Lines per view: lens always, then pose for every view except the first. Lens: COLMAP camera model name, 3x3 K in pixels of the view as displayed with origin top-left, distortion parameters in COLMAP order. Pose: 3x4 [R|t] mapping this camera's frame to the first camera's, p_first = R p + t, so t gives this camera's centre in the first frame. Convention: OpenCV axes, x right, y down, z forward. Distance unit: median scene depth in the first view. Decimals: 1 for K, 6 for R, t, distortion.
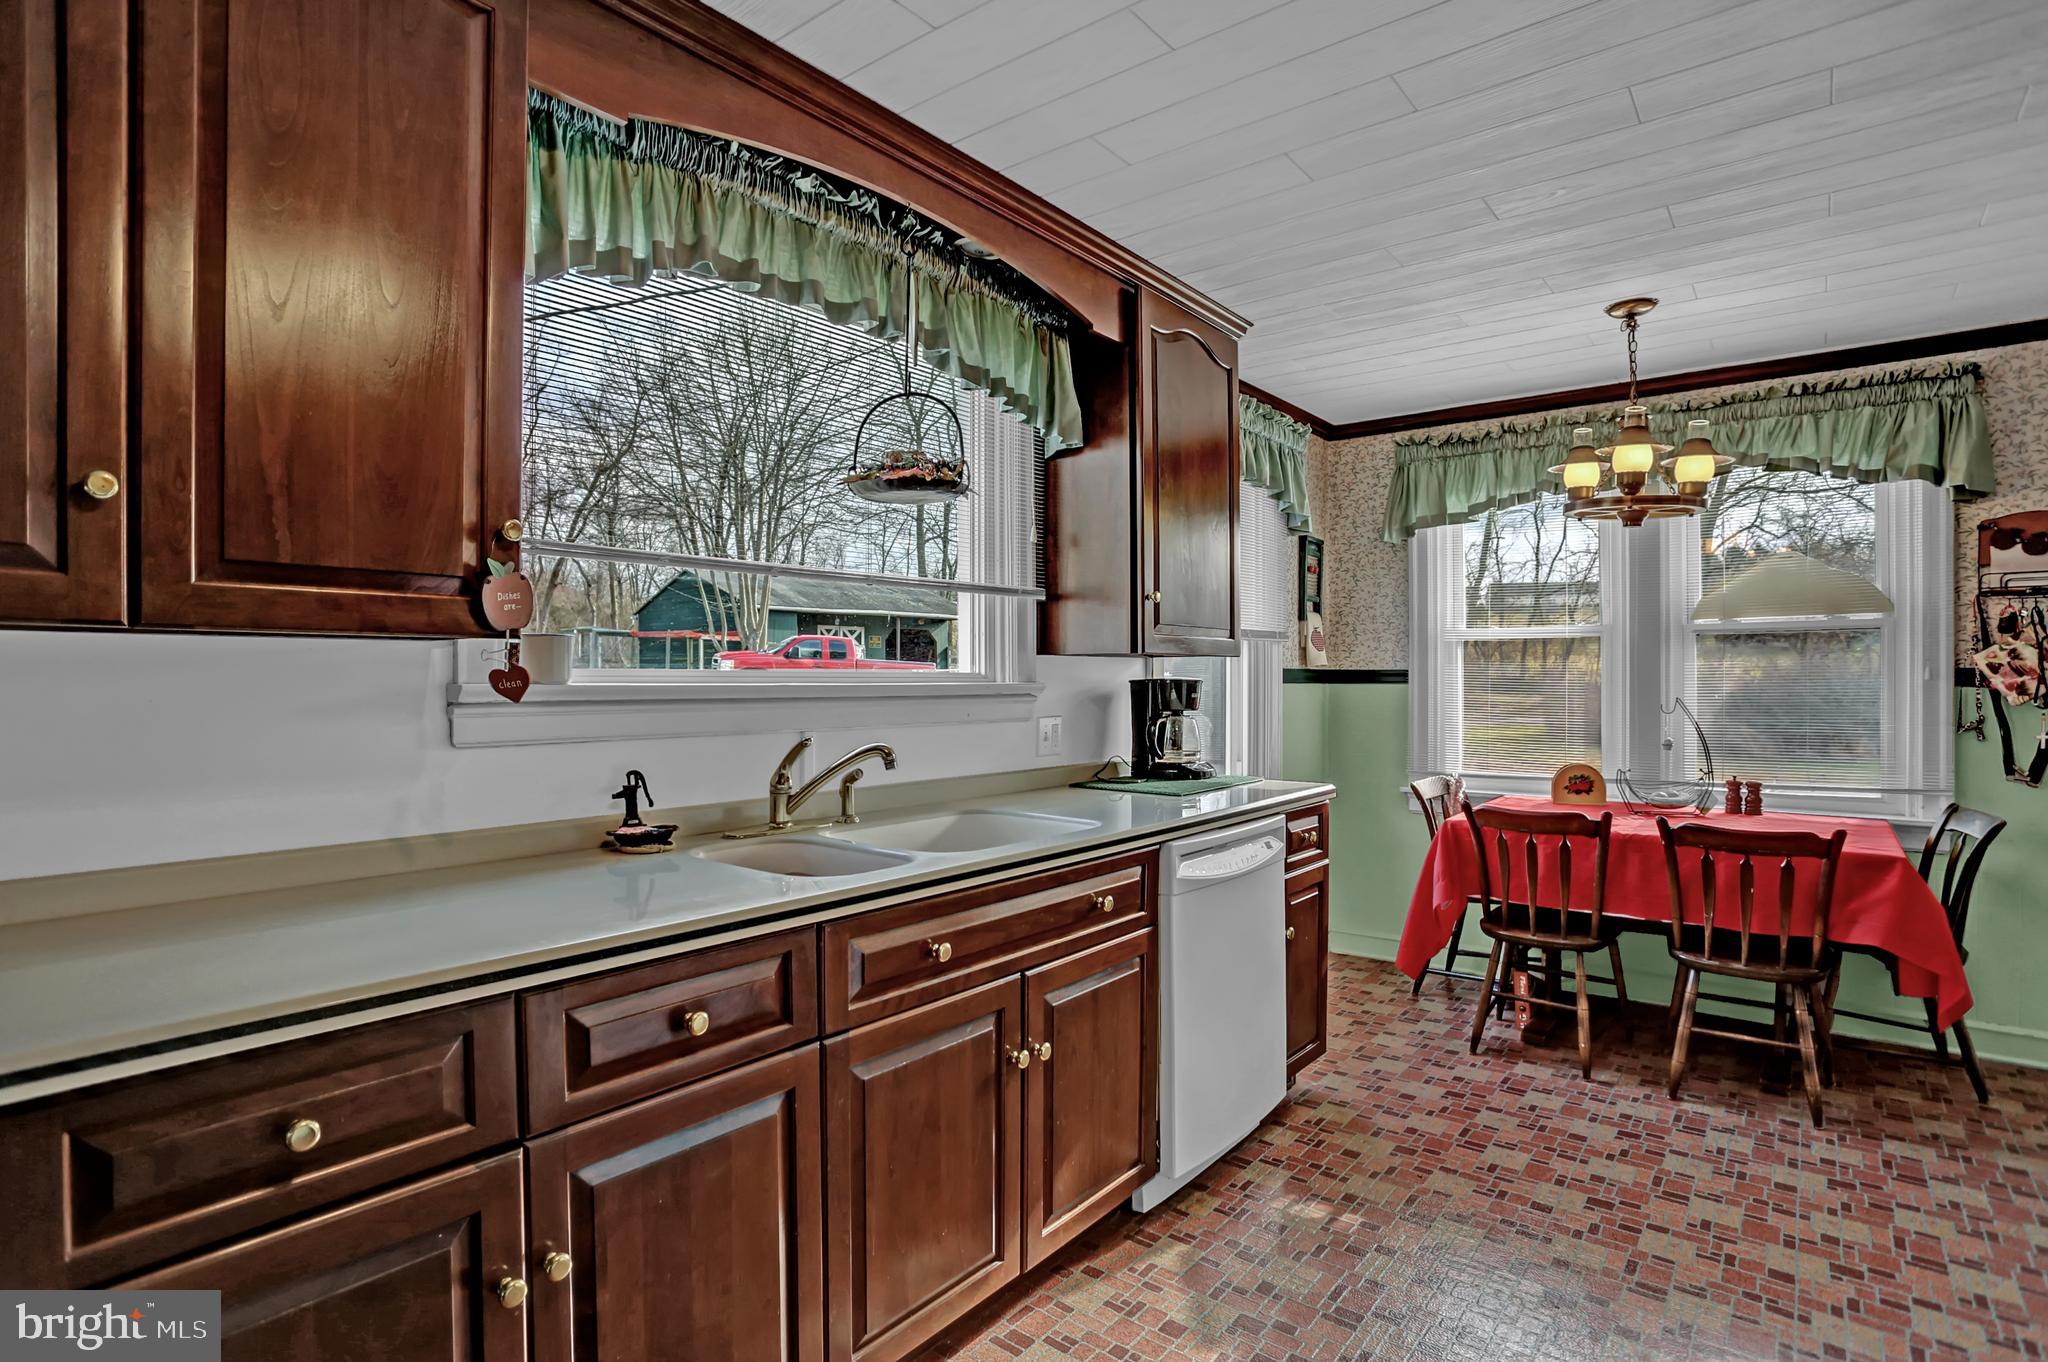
lens RADIAL K [[1044.4, 0, 1003.0], [0, 1044.4, 709.4], [0, 0, 1]] dist [-0.069700, 0.031304]
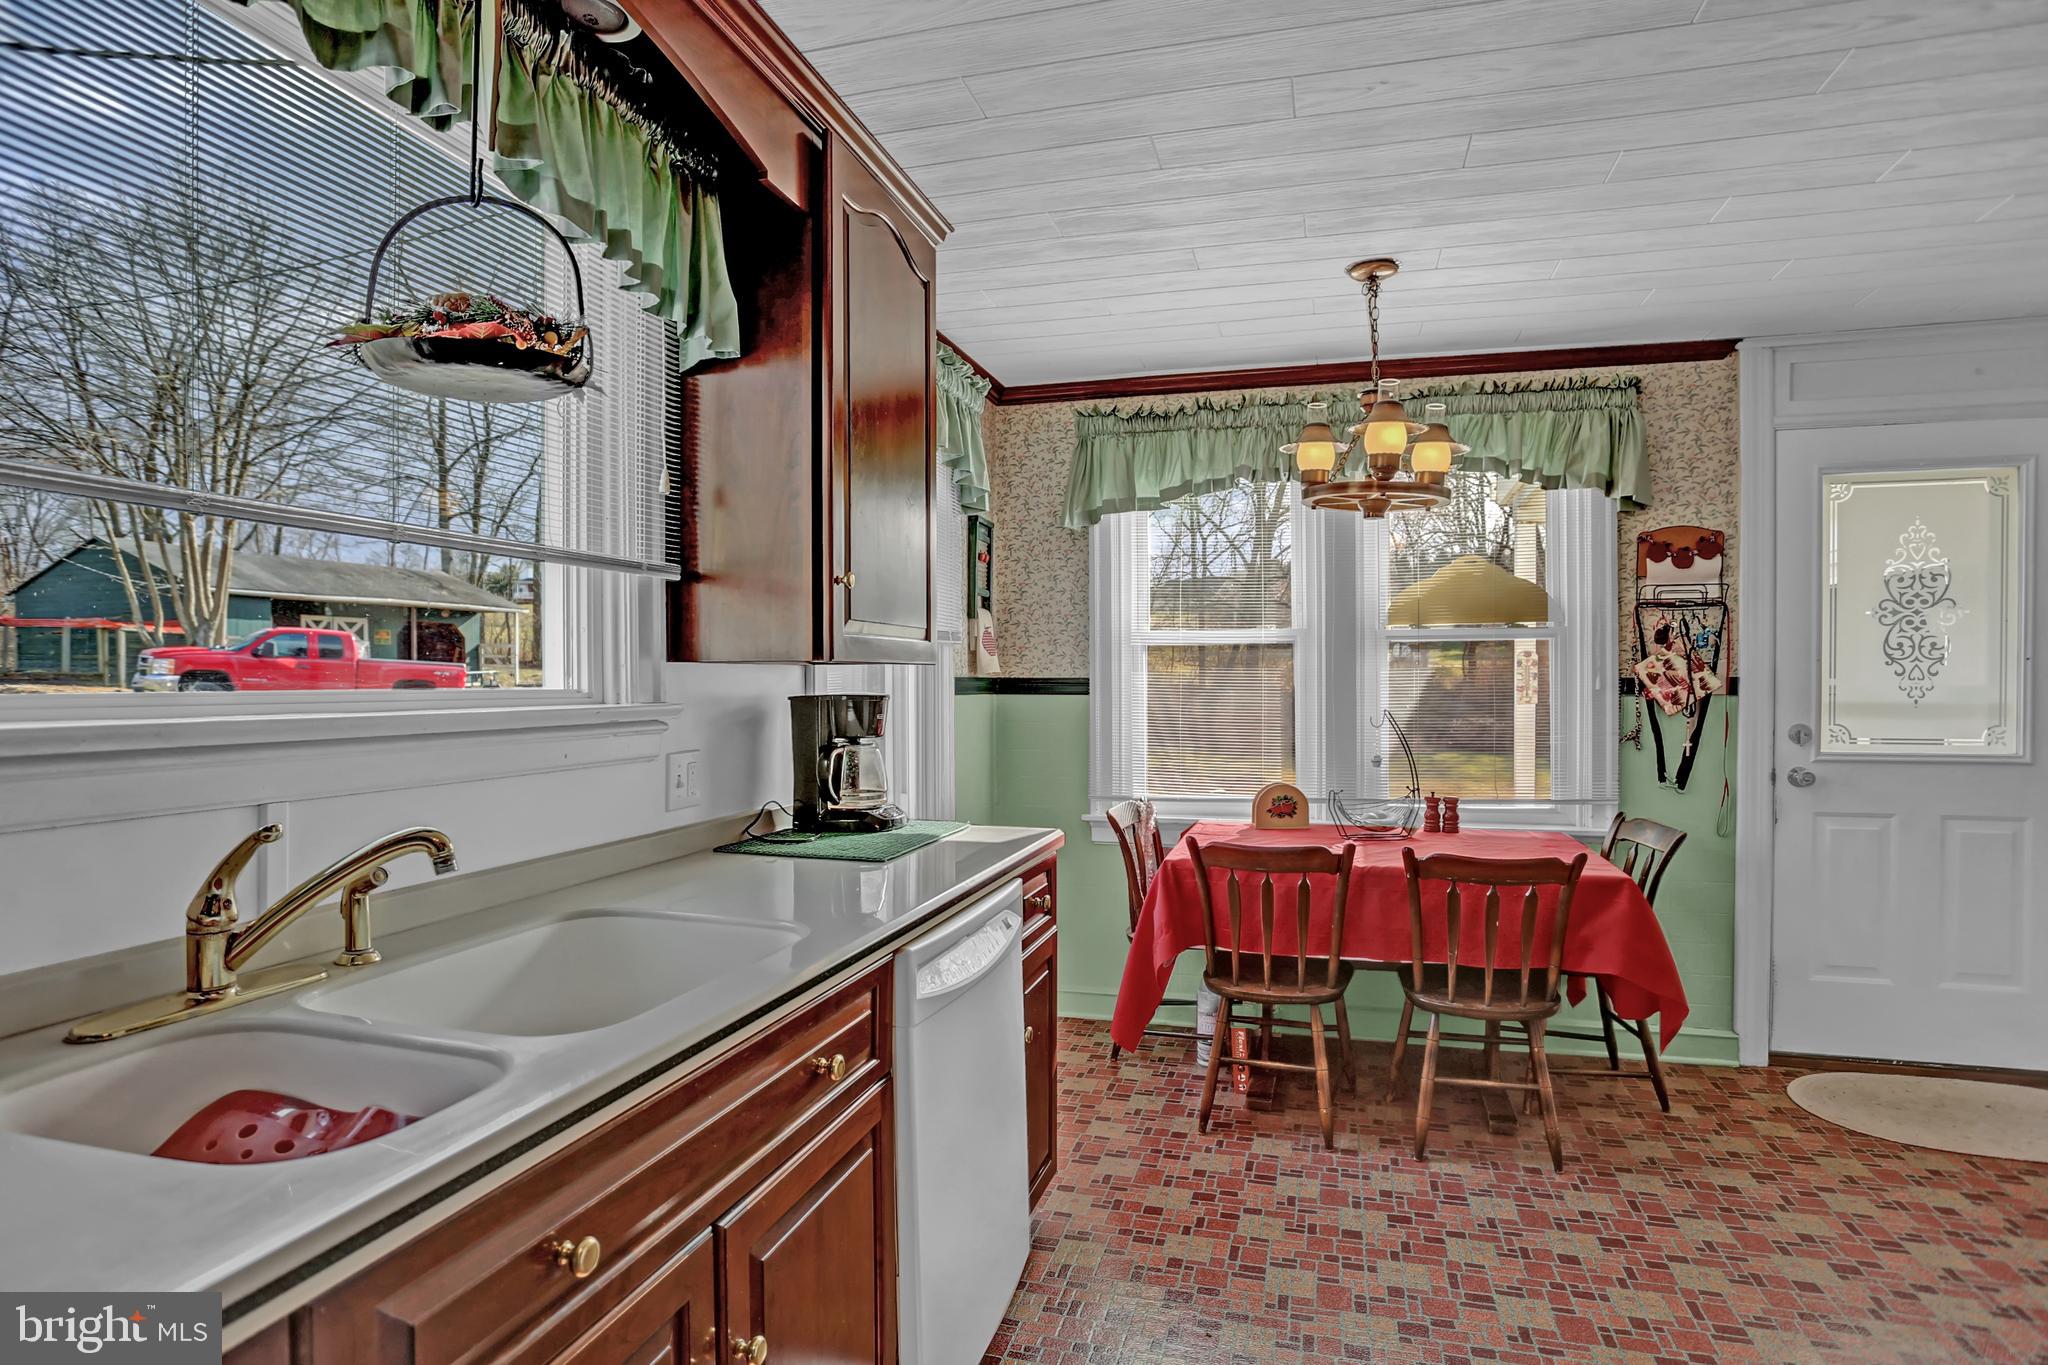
lens RADIAL K [[1116.8, 0, 1024.1], [0, 1116.8, 705.0], [0, 0, 1]] dist [-0.075826, 0.040993]
pose [[0.917464, -0.010190, 0.397689, -0.038172], [0.013083, 0.999904, -0.004562, -0.016983], [-0.397604, 0.009388, 0.917509, 0.235436]]
